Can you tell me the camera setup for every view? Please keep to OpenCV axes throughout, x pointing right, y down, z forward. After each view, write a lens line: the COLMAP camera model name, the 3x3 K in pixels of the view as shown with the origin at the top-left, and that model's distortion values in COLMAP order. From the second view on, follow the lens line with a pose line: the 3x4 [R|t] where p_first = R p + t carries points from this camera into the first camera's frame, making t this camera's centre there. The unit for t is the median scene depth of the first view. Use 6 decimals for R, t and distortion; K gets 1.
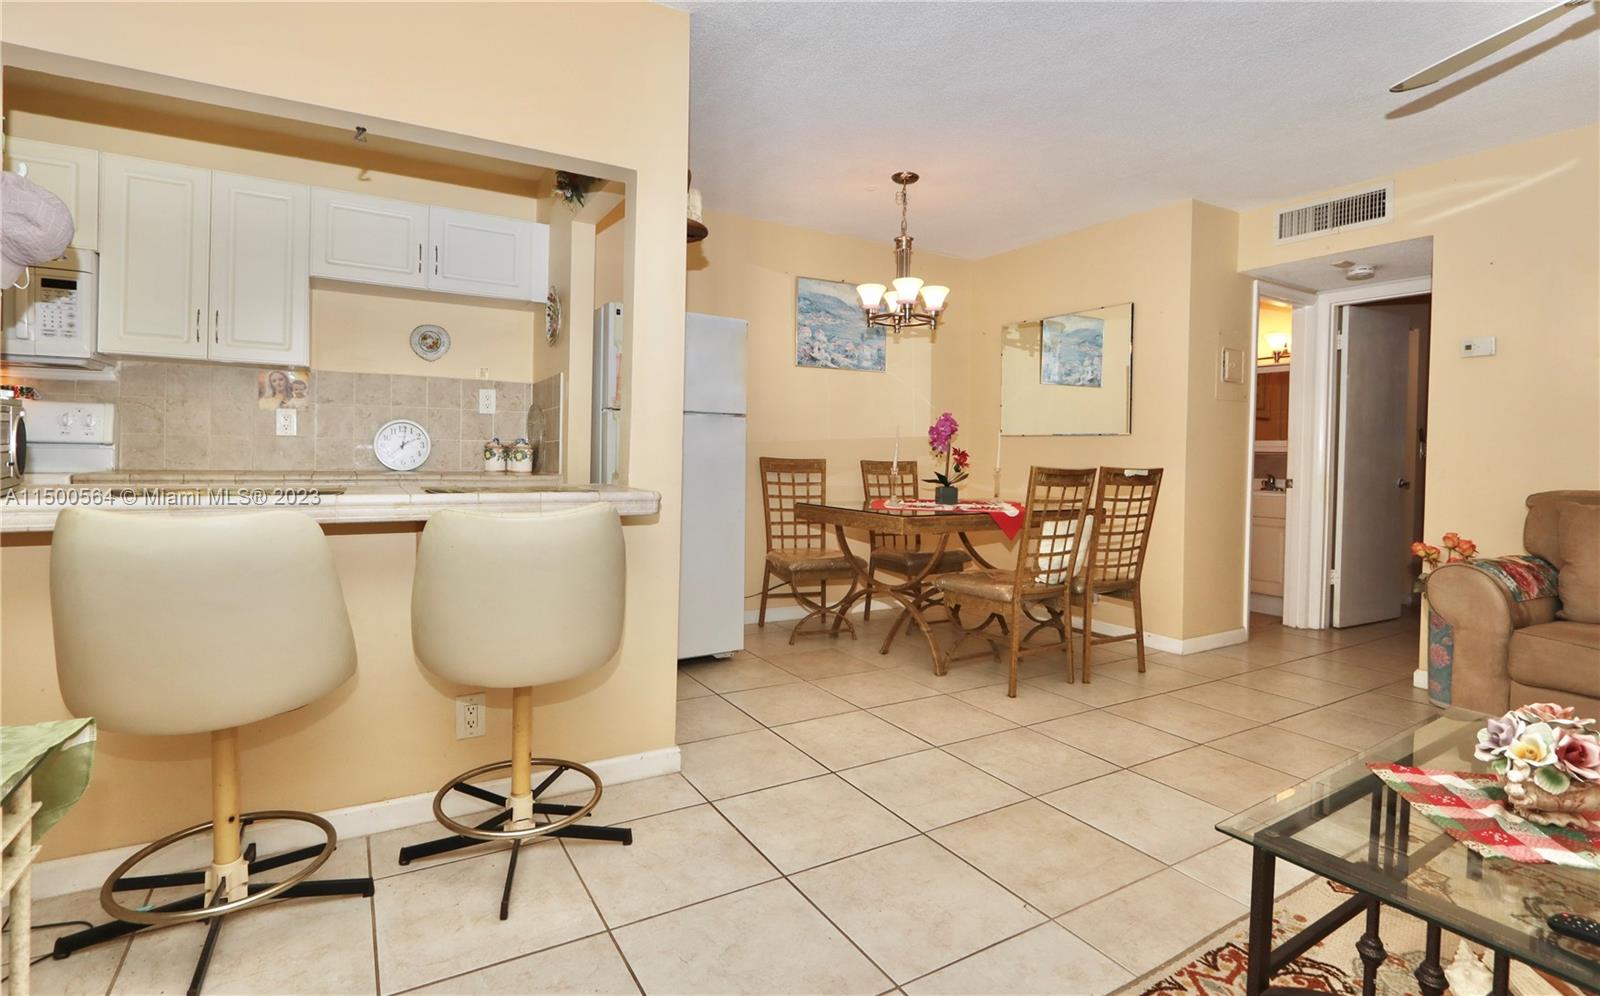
lens RADIAL K [[753.4, 0, 790.6], [0, 753.4, 460.8], [0, 0, 1]] dist [-0.003336, -0.000208]
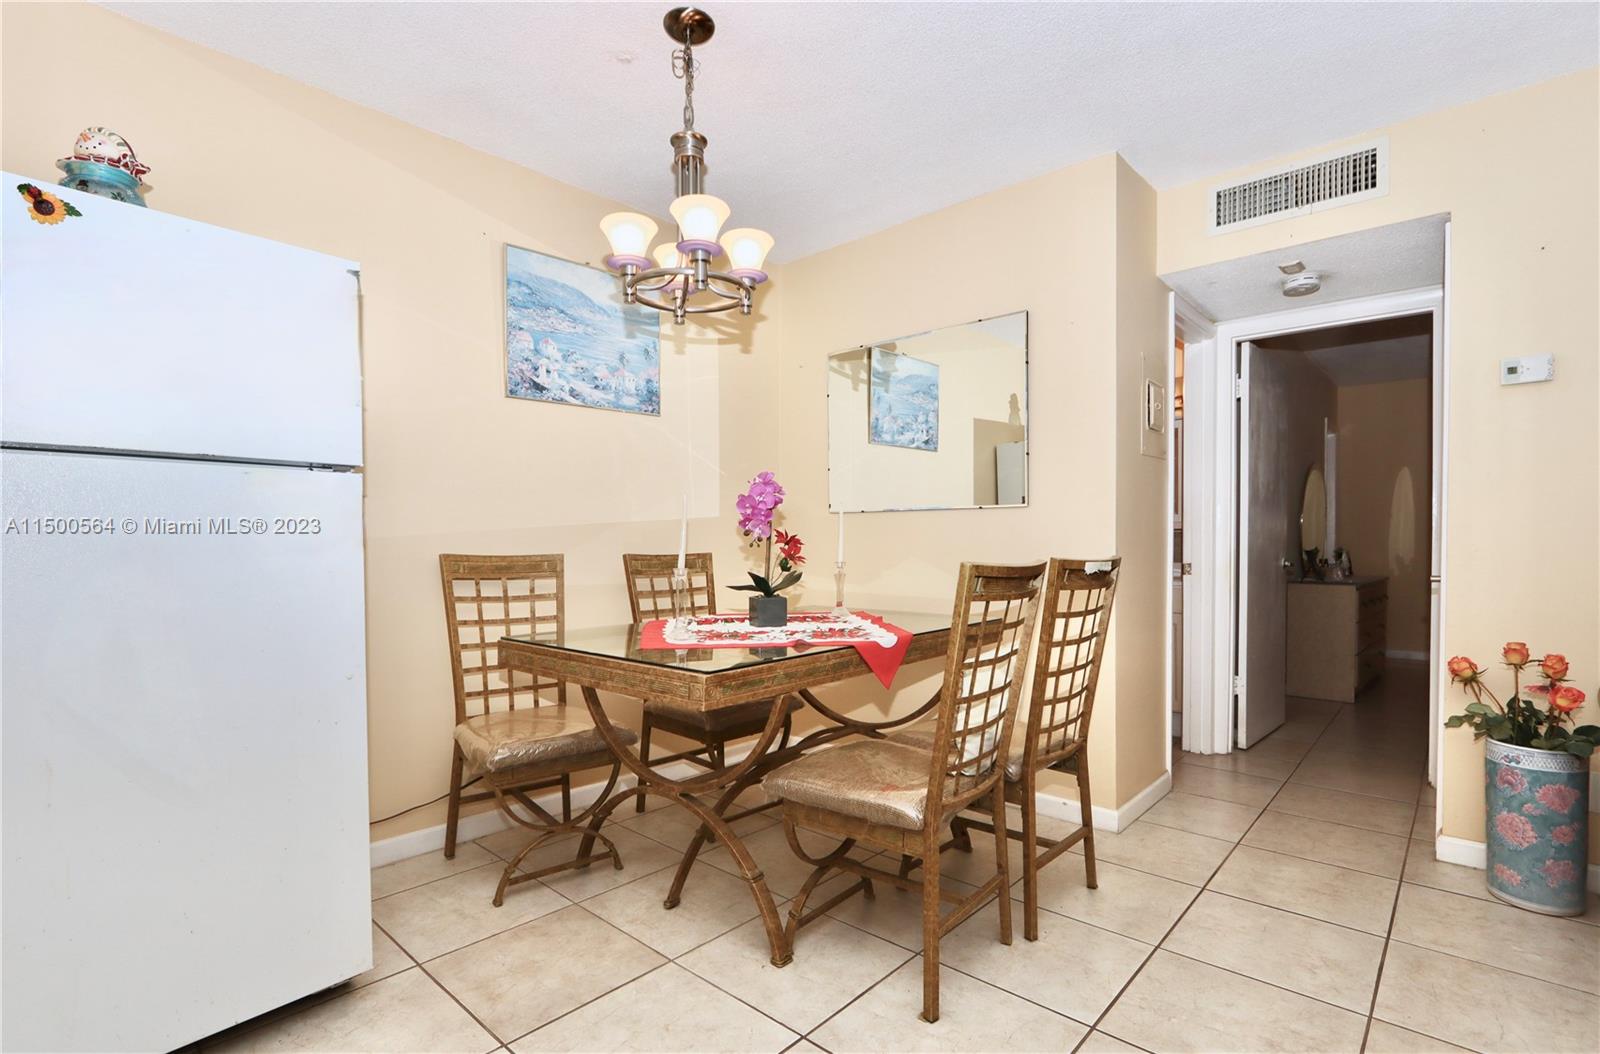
lens RADIAL K [[763.0, 0, 789.6], [0, 763.0, 553.1], [0, 0, 1]] dist [-0.027890, 0.000110]
pose [[0.957709, -0.027171, 0.286452, 0.049500], [0.025303, 0.999628, 0.010221, -0.005231], [-0.286623, -0.002541, 0.958040, 0.401971]]
